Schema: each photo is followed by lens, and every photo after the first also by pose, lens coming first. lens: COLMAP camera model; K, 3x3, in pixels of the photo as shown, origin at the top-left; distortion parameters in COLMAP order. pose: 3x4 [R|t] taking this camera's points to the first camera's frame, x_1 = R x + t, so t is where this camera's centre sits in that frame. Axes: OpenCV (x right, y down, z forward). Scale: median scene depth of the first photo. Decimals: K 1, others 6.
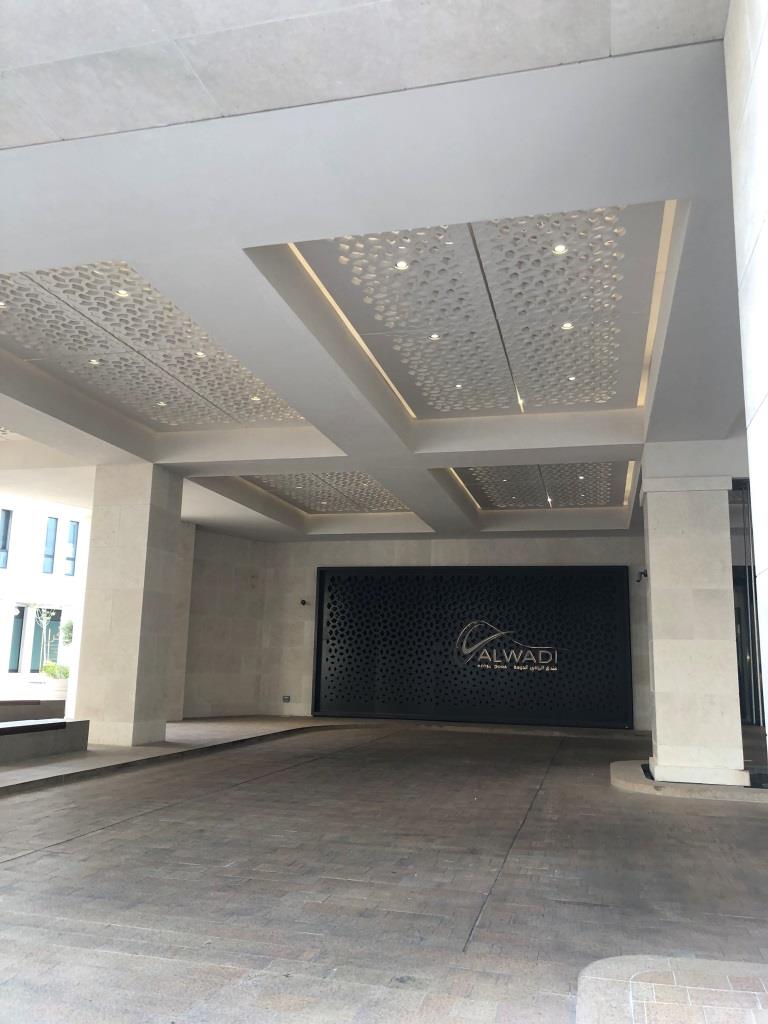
lens RADIAL K [[839.2, 0, 382.8], [0, 839.2, 512.4], [0, 0, 1]] dist [0.025660, -0.017464]
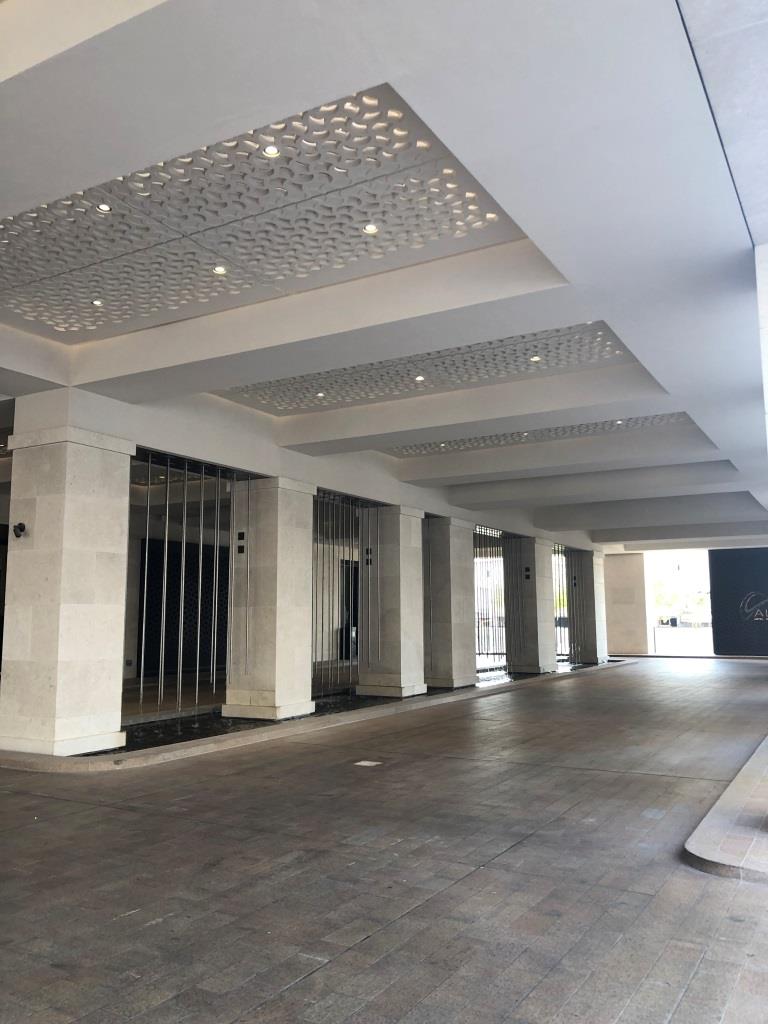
lens RADIAL K [[839.2, 0, 381.3], [0, 839.2, 509.2], [0, 0, 1]] dist [0.025660, -0.017464]
pose [[0.278356, 0.096365, 0.955631, -1.048409], [-0.157350, 0.986087, -0.053603, 0.100429], [-0.947501, -0.135448, 0.289647, 0.966747]]
